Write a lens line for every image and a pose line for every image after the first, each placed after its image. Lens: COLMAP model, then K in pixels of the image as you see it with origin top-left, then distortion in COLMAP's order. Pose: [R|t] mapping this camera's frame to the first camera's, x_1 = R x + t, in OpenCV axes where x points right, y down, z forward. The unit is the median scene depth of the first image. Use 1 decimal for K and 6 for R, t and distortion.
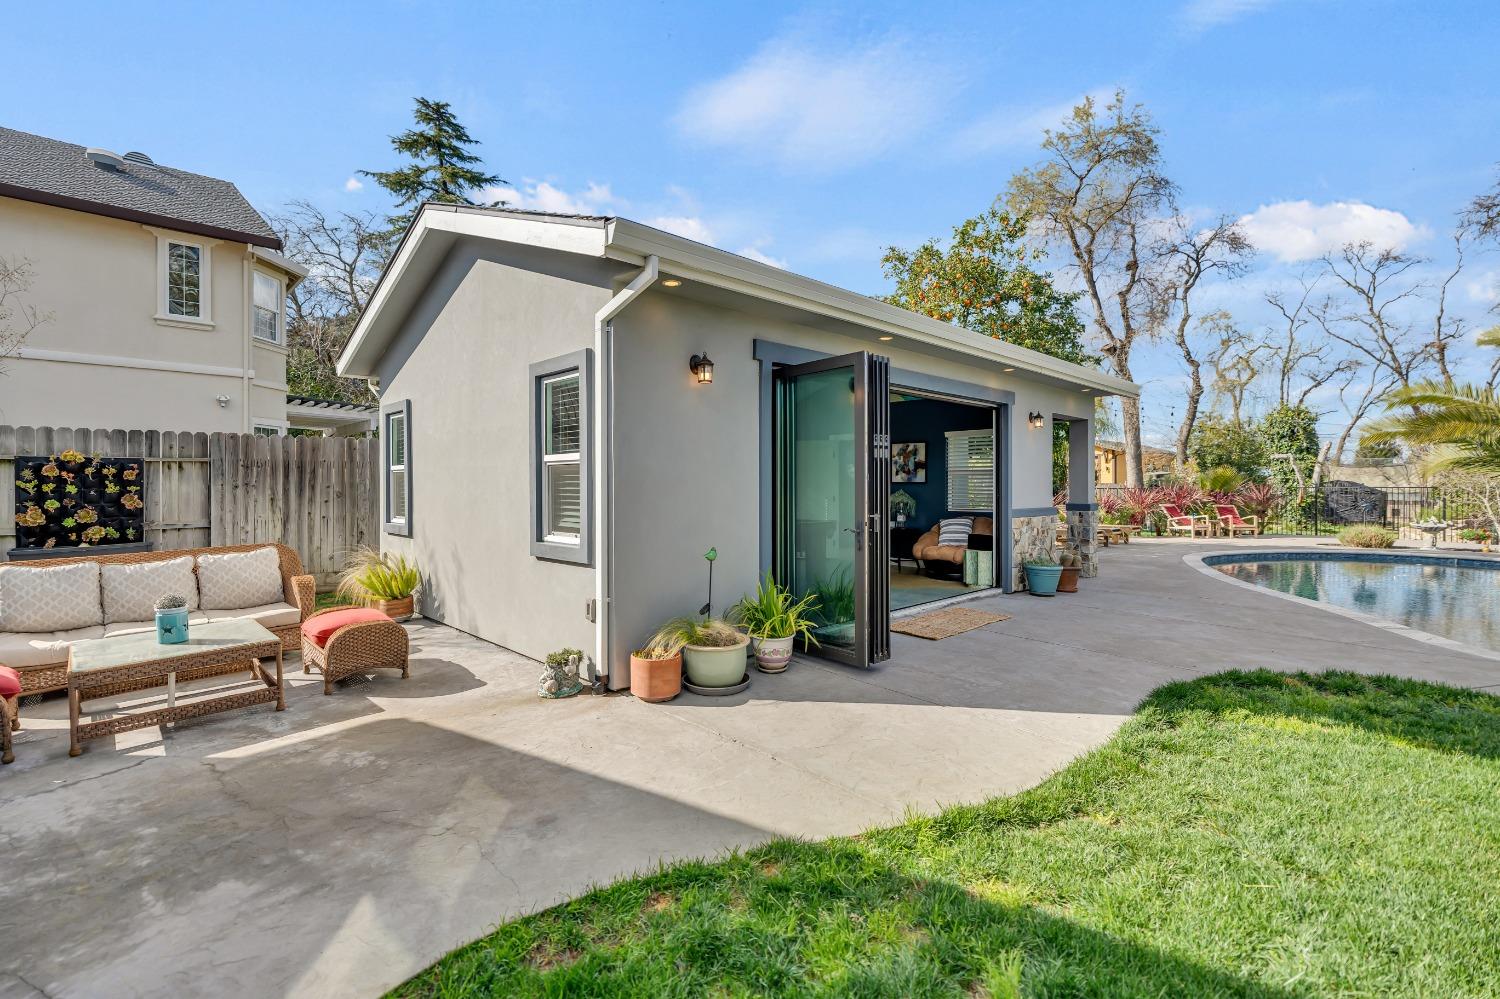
lens RADIAL K [[676.4, 0, 742.1], [0, 676.4, 488.6], [0, 0, 1]] dist [-0.003306, 0.001159]
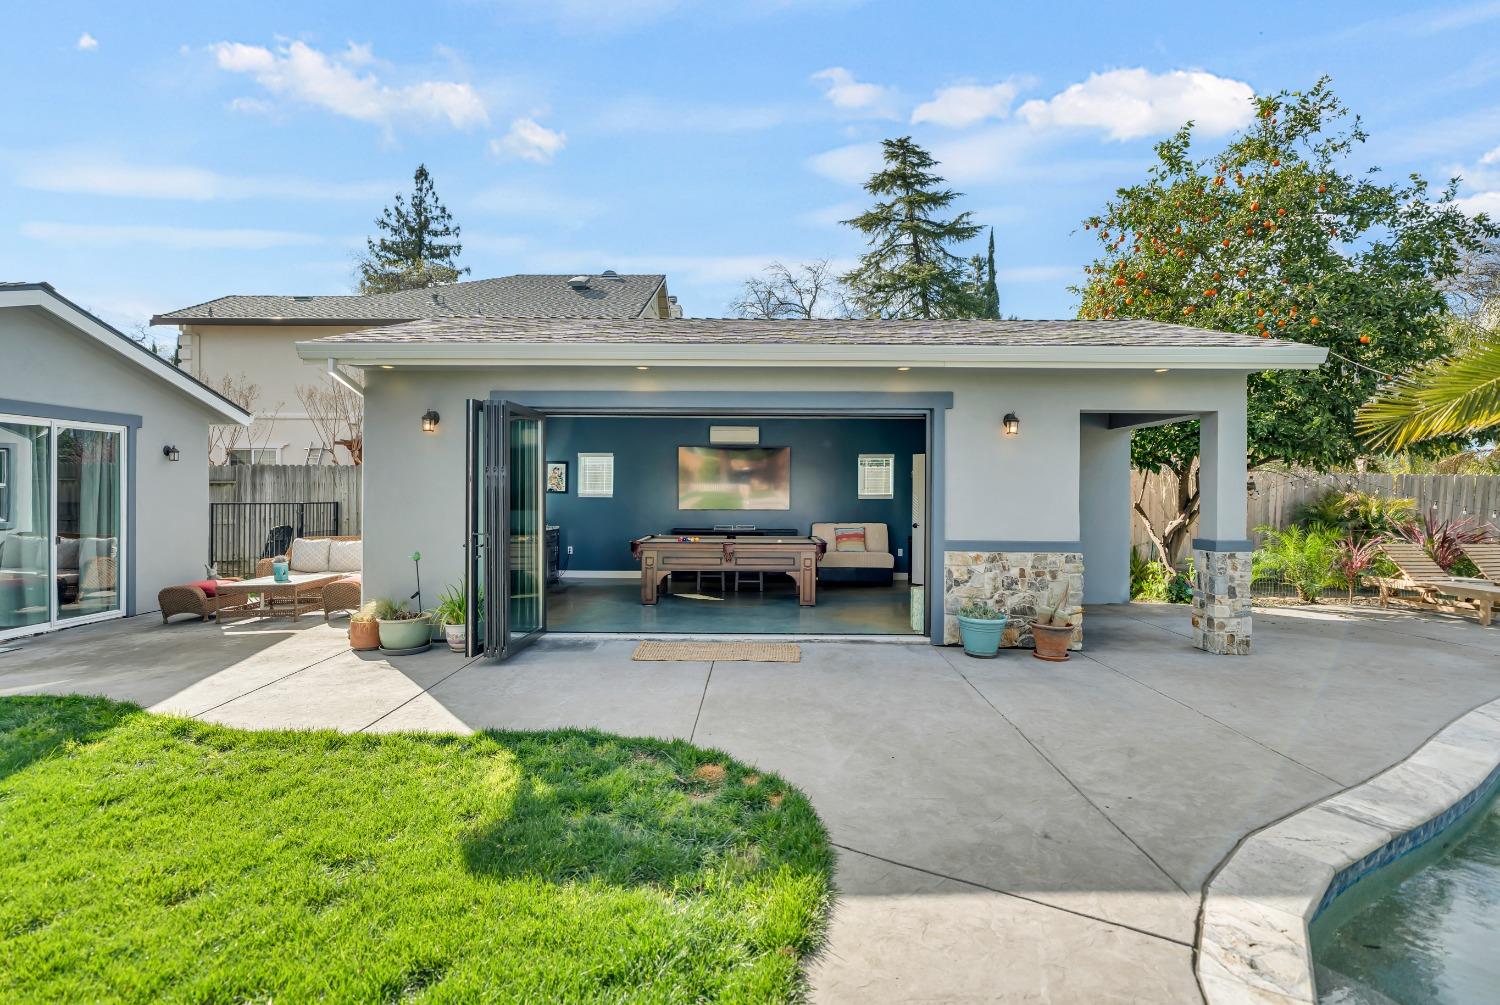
lens RADIAL K [[692.2, 0, 747.0], [0, 692.2, 496.5], [0, 0, 1]] dist [-0.000775, 0.000919]
pose [[0.715080, 0.009601, -0.698977, 0.904203], [-0.010861, 0.999938, 0.002624, -0.022422], [0.698958, 0.005716, 0.715140, 0.290070]]
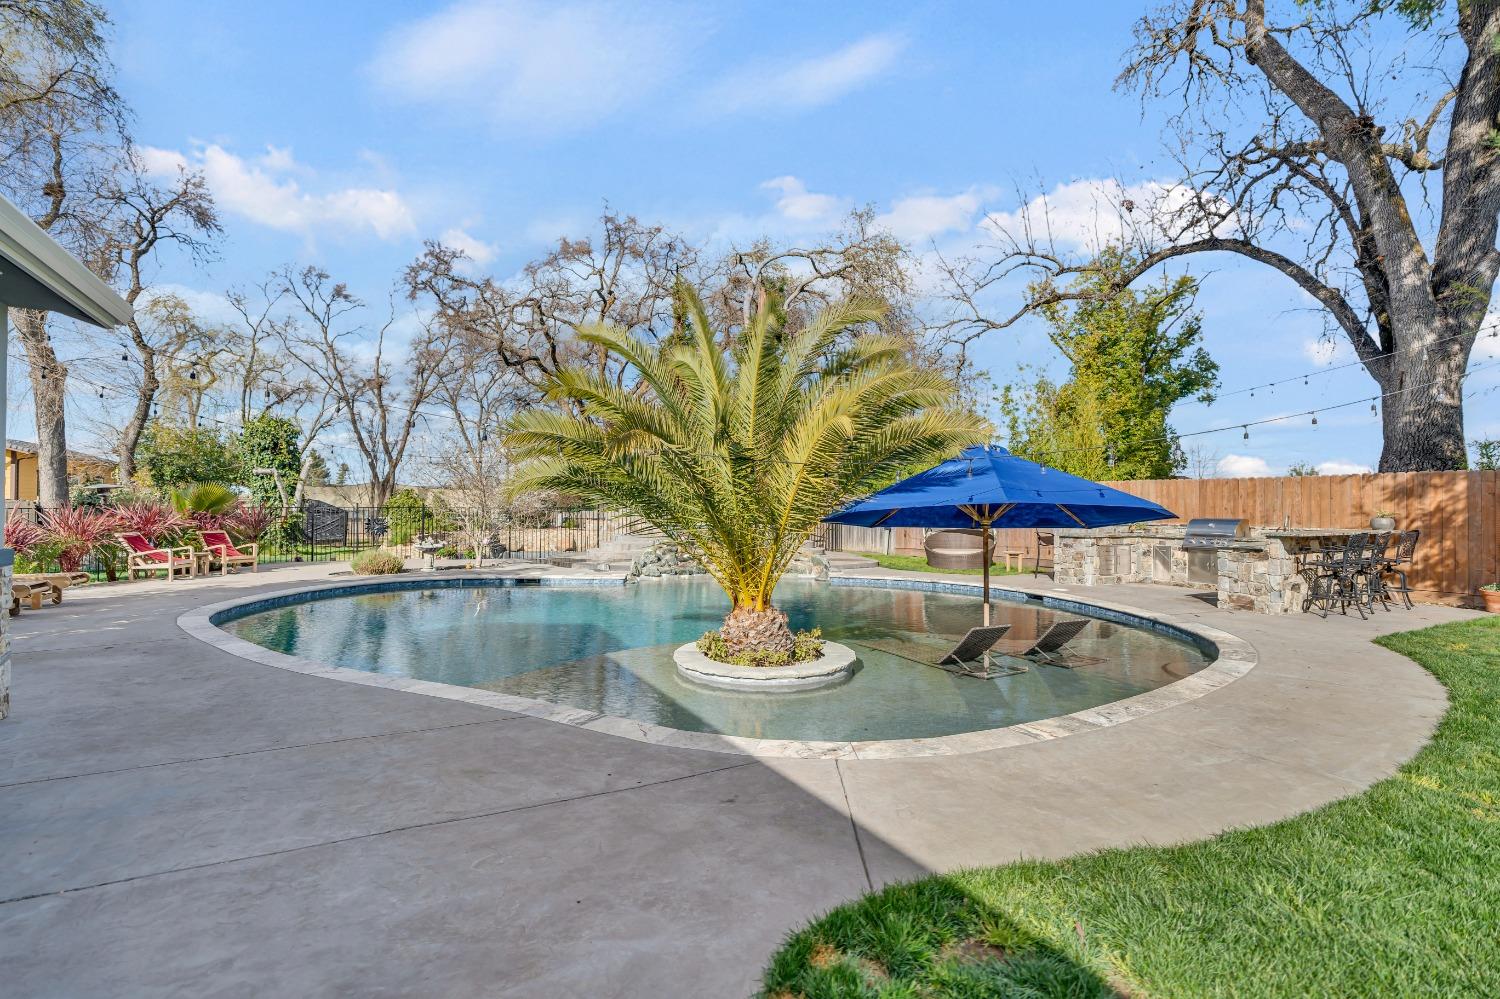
lens RADIAL K [[692.2, 0, 747.0], [0, 692.2, 493.5], [0, 0, 1]] dist [-0.000775, 0.000919]
pose [[0.244364, 0.018292, 0.969511, 0.289226], [-0.000544, 0.999824, -0.018727, -0.008247], [-0.969683, 0.004048, 0.244331, 0.604782]]
